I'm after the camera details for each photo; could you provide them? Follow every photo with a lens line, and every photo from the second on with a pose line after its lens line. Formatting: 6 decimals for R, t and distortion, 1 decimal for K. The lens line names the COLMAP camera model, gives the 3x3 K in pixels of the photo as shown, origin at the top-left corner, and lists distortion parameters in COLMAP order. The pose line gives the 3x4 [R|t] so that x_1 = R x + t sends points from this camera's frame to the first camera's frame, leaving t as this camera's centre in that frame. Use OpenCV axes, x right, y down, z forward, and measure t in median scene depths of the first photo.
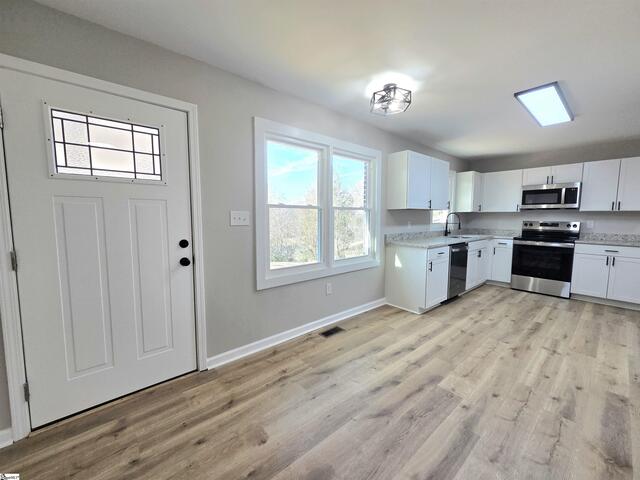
lens RADIAL K [[259.3, 0, 319.0], [0, 259.3, 238.5], [0, 0, 1]] dist [-0.001066, -0.000487]
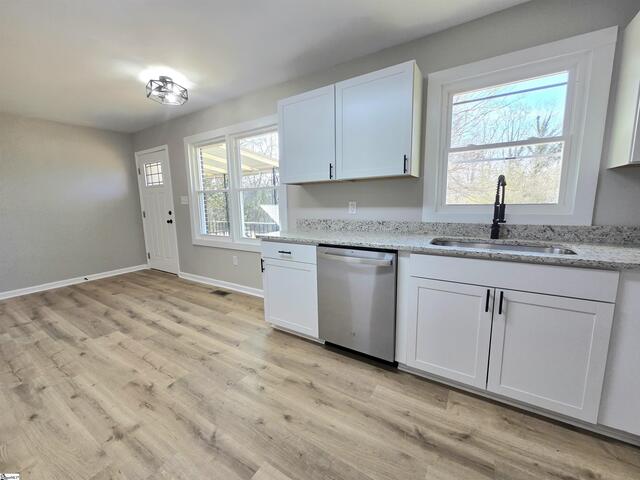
lens RADIAL K [[260.6, 0, 318.8], [0, 260.6, 238.1], [0, 0, 1]] dist [0.001842, 0.000366]
pose [[0.291367, 0.128541, -0.947936, 0.994311], [-0.060730, 0.991418, 0.115770, -0.050770], [0.954682, 0.023836, 0.296673, 0.810005]]
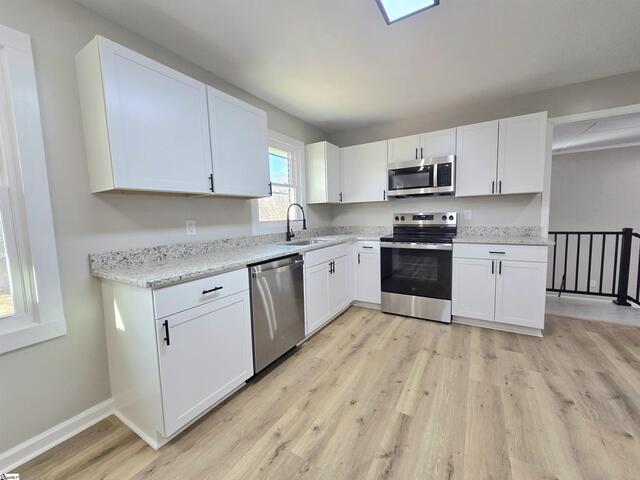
lens RADIAL K [[260.6, 0, 318.8], [0, 260.6, 238.1], [0, 0, 1]] dist [0.001842, 0.000366]
pose [[0.950756, -0.058376, 0.304395, 0.467999], [0.059665, 0.998206, 0.005073, -0.020325], [-0.304145, 0.013338, 0.952532, 0.477179]]
